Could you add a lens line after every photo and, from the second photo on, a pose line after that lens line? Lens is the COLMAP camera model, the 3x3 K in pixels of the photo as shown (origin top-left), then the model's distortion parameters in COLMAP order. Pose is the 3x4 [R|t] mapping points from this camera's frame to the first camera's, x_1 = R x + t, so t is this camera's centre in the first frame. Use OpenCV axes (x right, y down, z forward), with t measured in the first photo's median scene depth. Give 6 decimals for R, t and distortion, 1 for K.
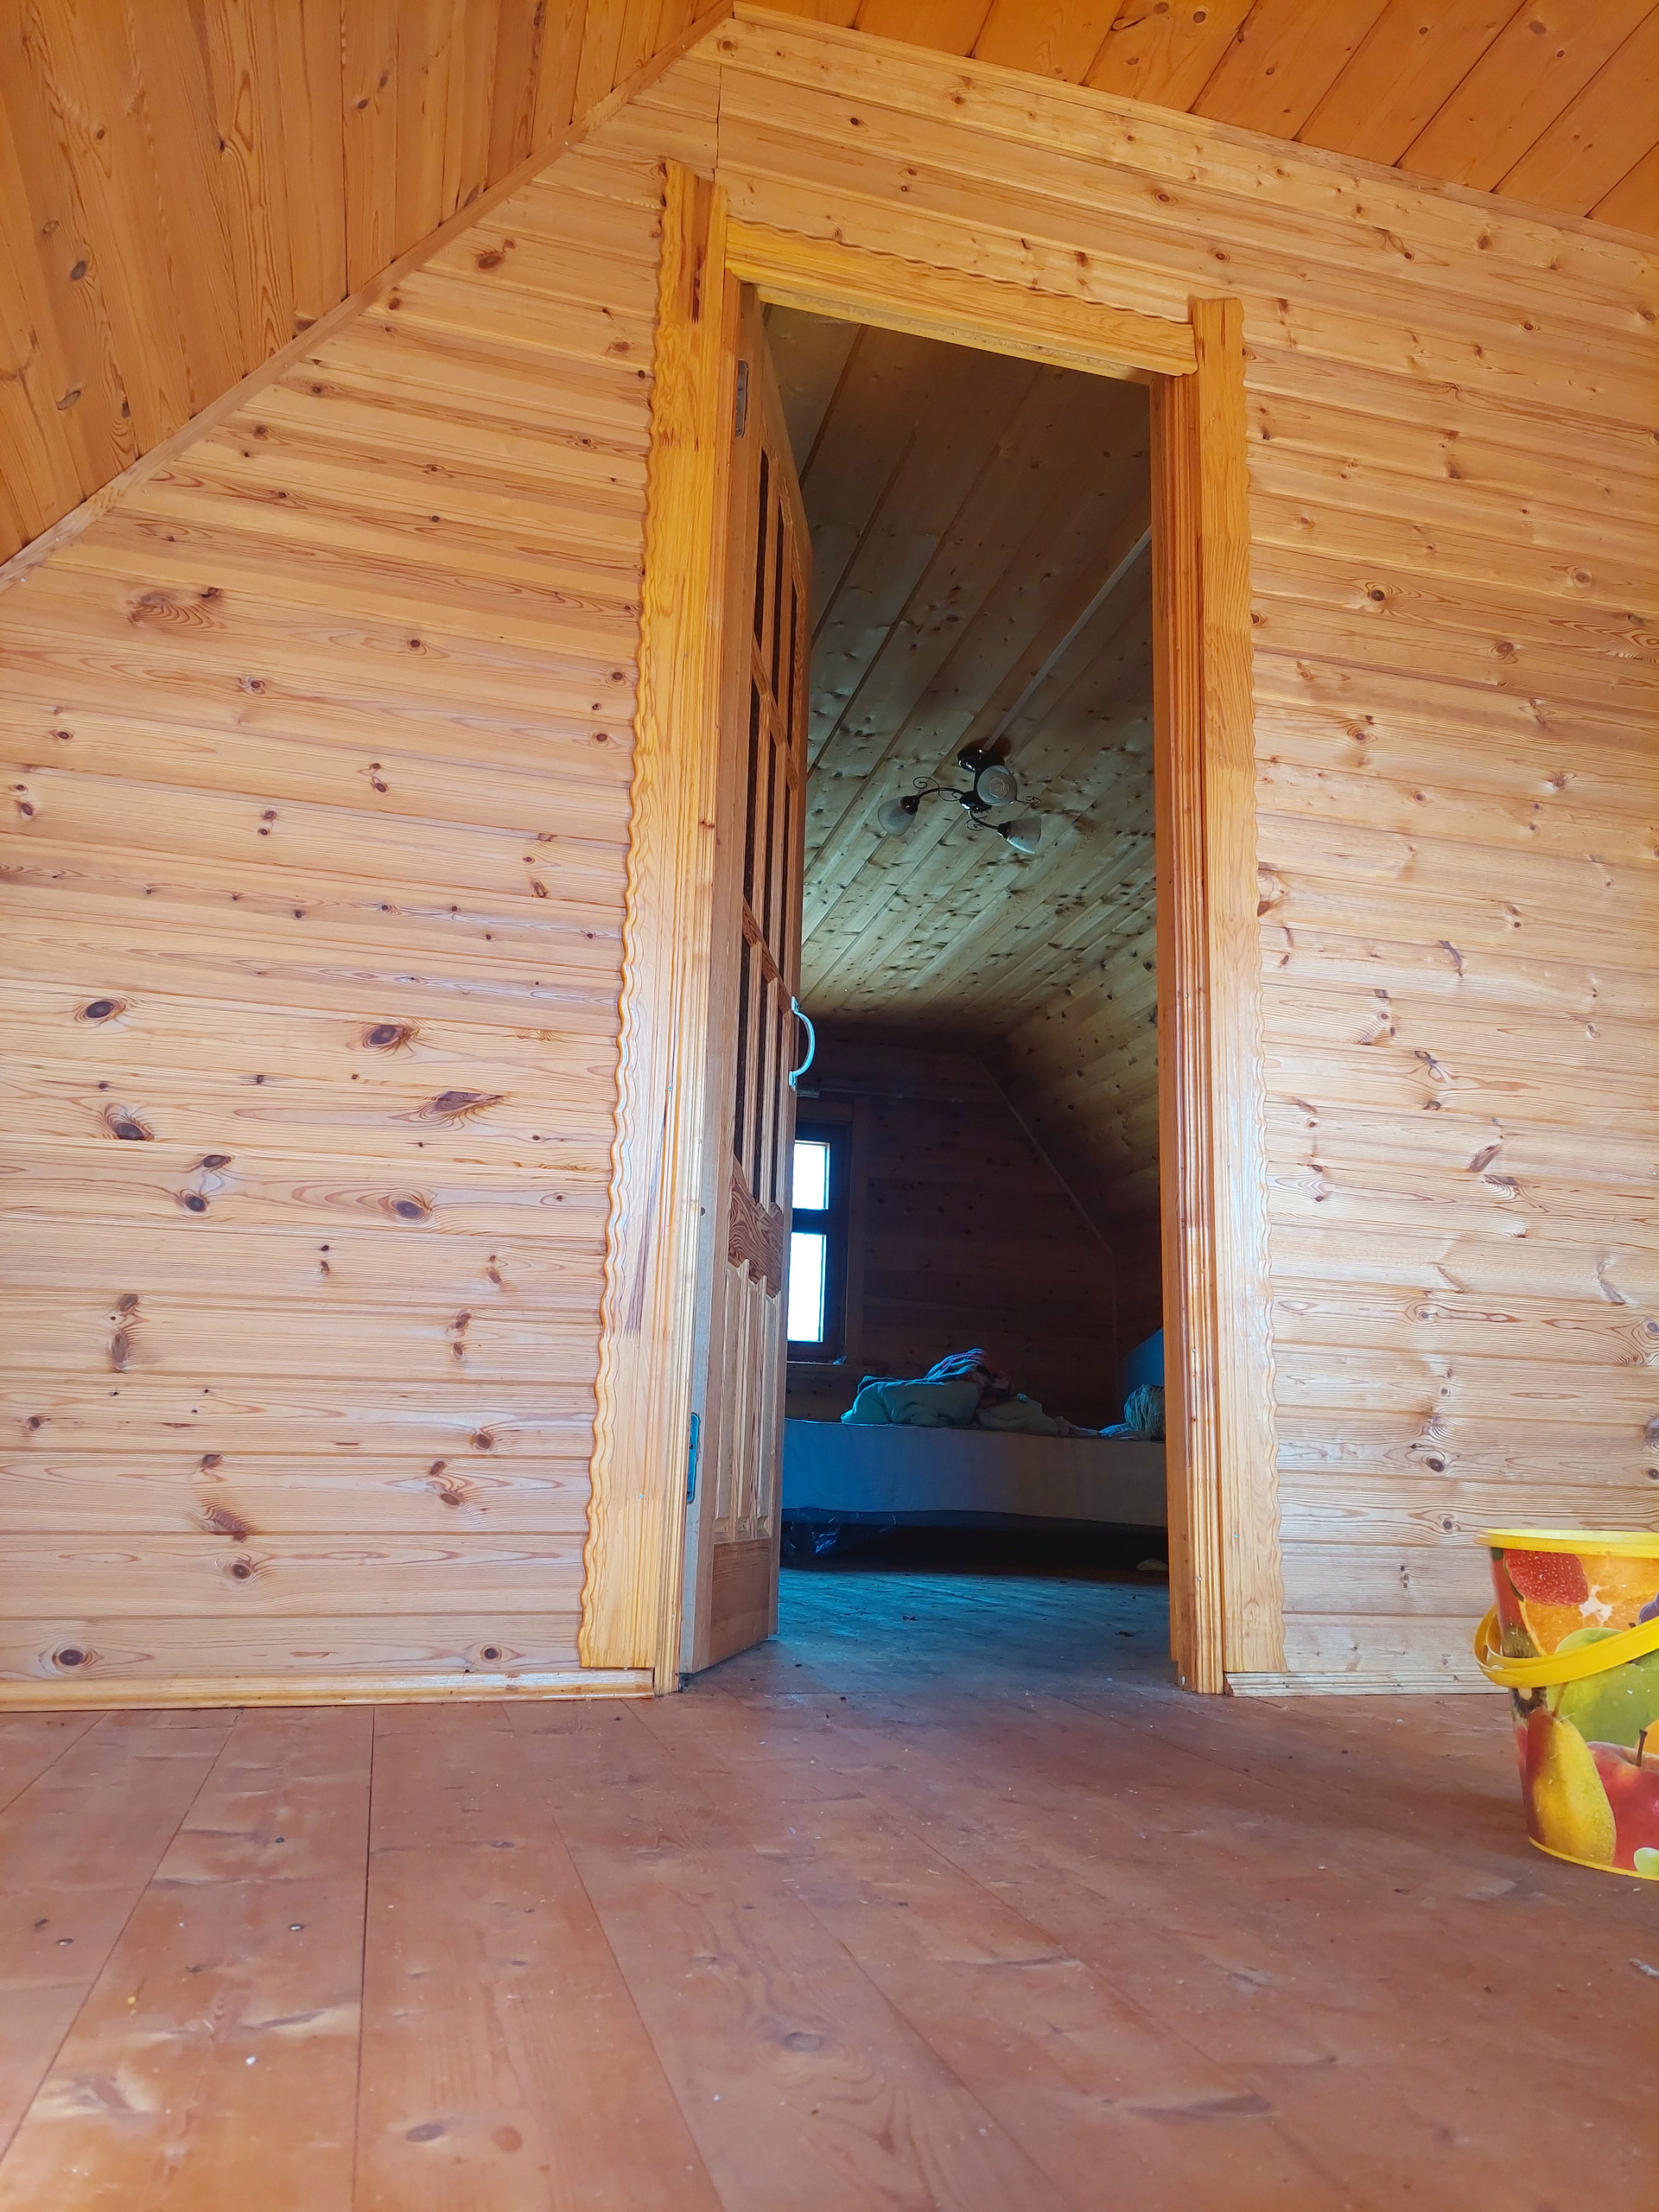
lens RADIAL K [[1642.6, 0, 836.7], [0, 1642.6, 1119.9], [0, 0, 1]] dist [0.034330, -0.016731]
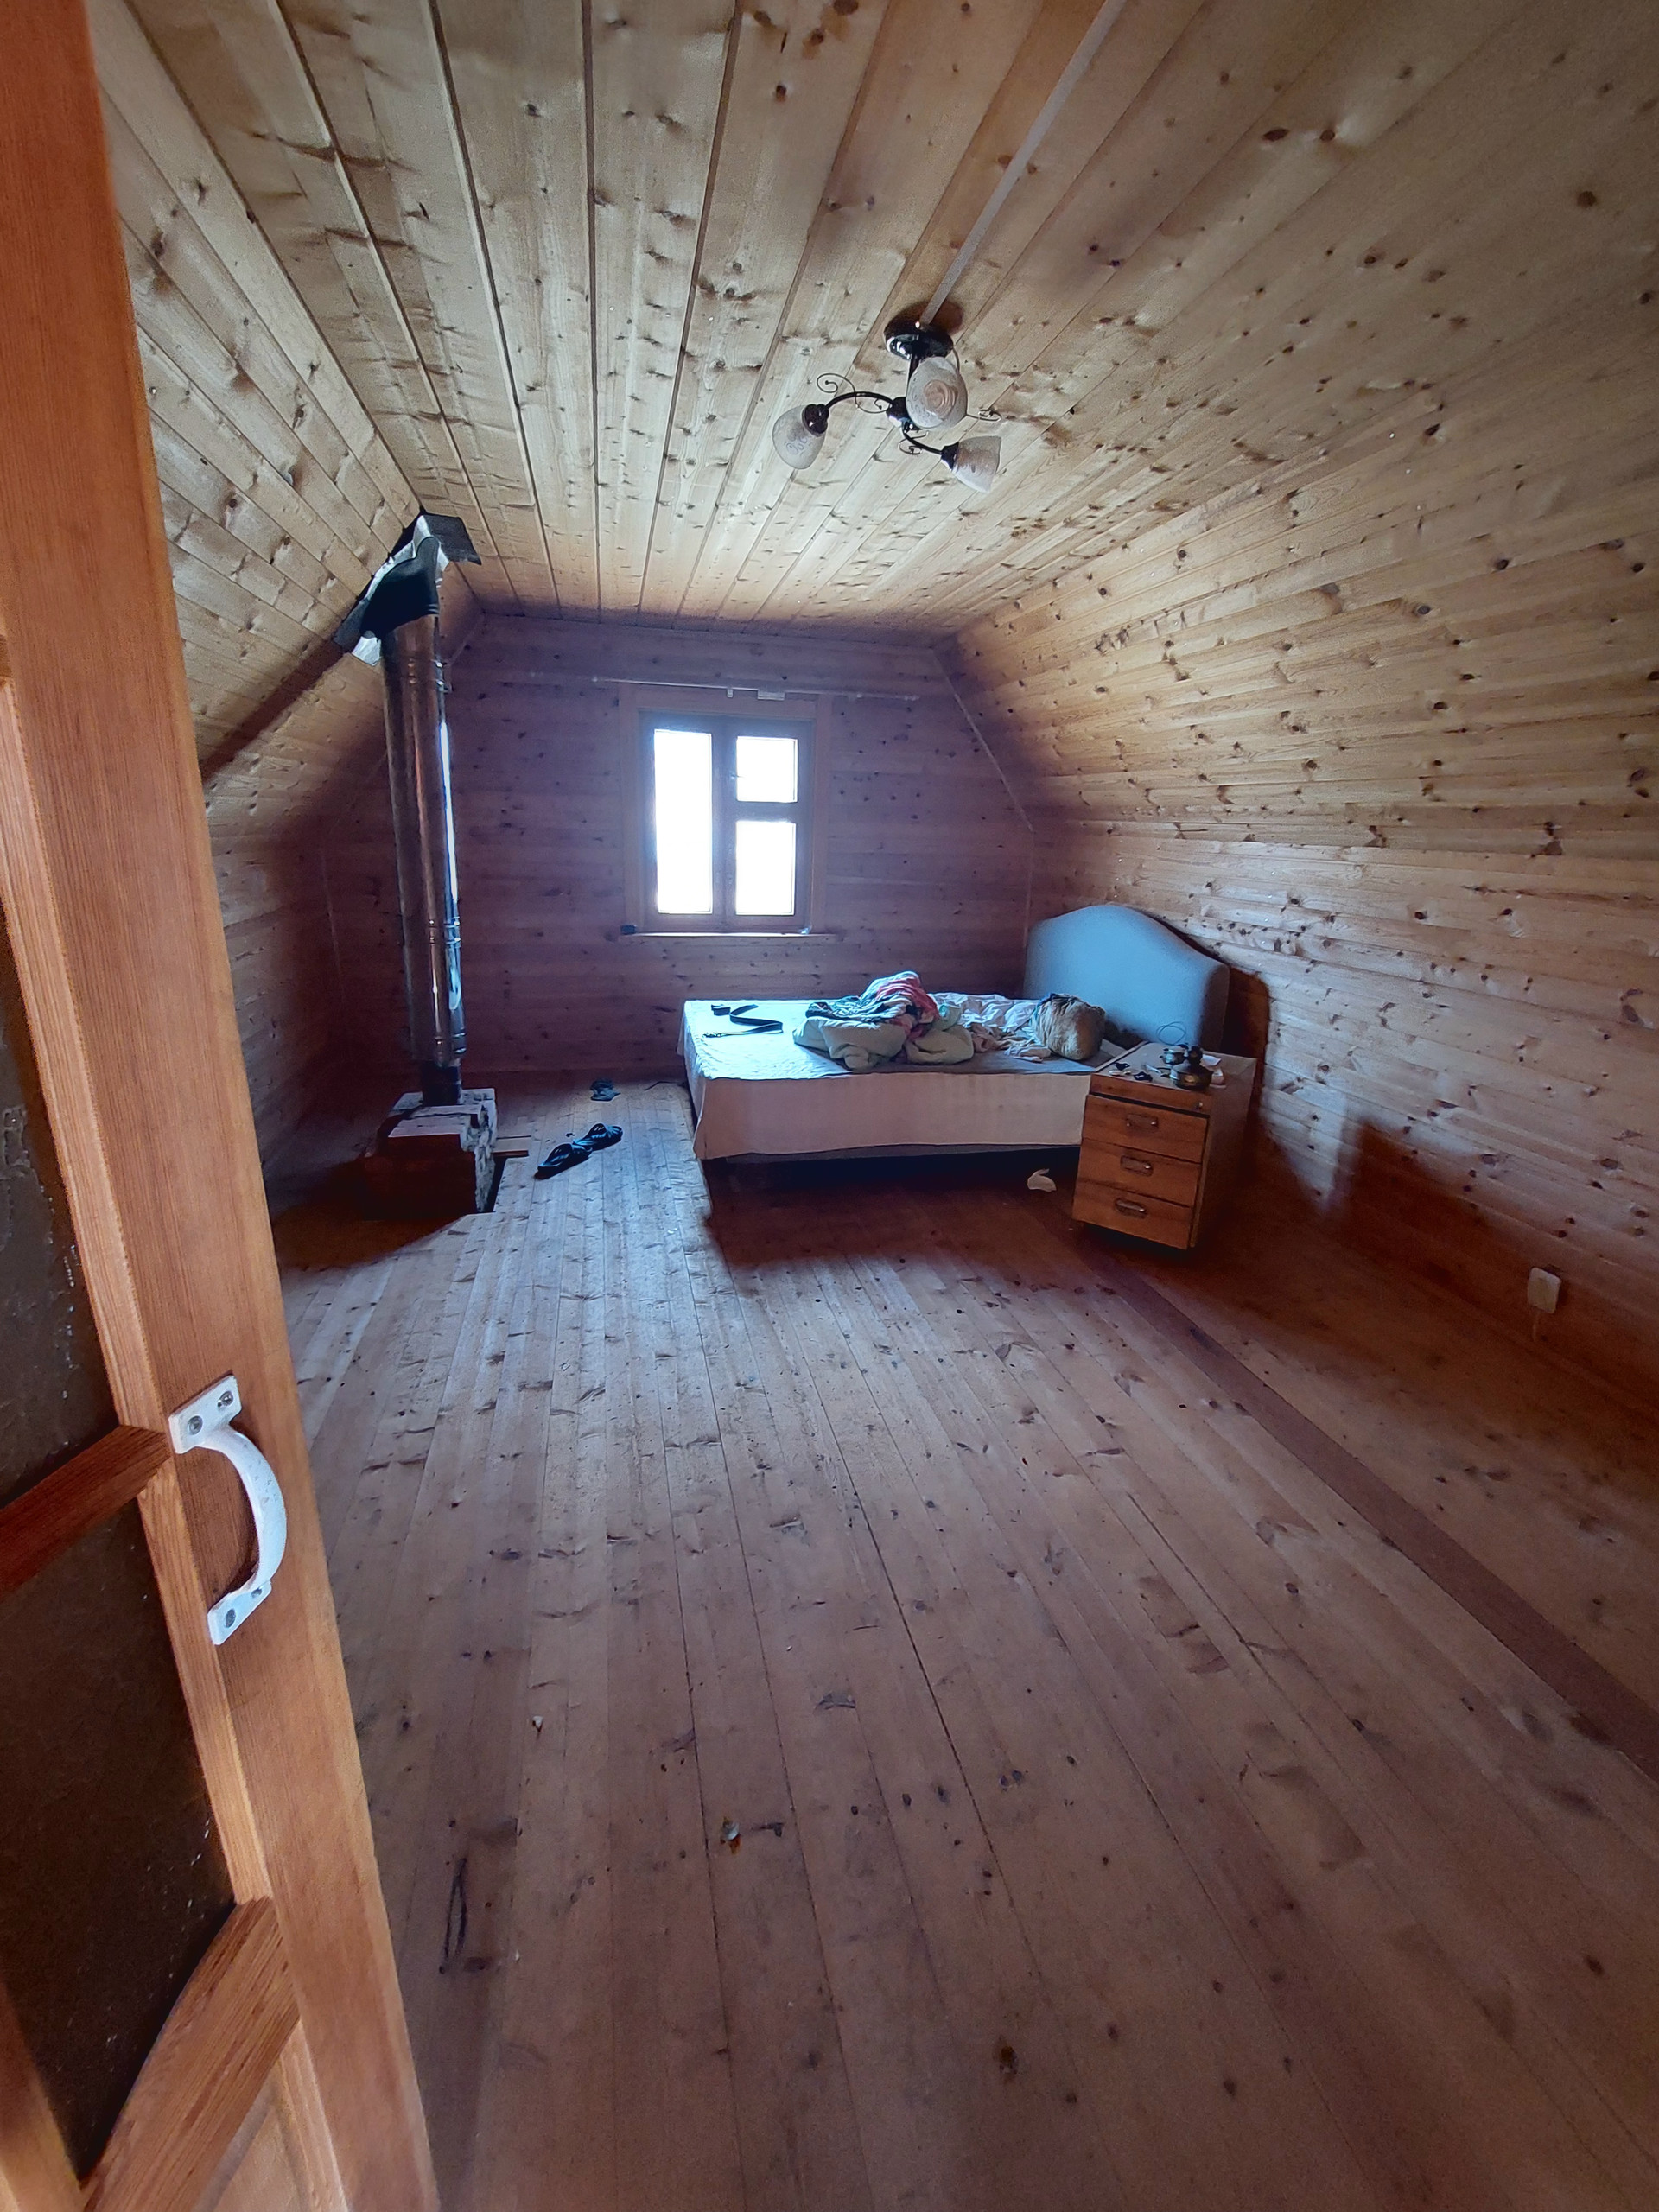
lens RADIAL K [[874.9, 0, 850.3], [0, 874.9, 1090.9], [0, 0, 1]] dist [-0.023823, 0.002517]
pose [[0.999853, 0.005986, -0.016054, 0.059821], [0.003204, 0.855099, 0.518455, -0.122961], [0.016831, -0.518430, 0.854954, 0.477208]]
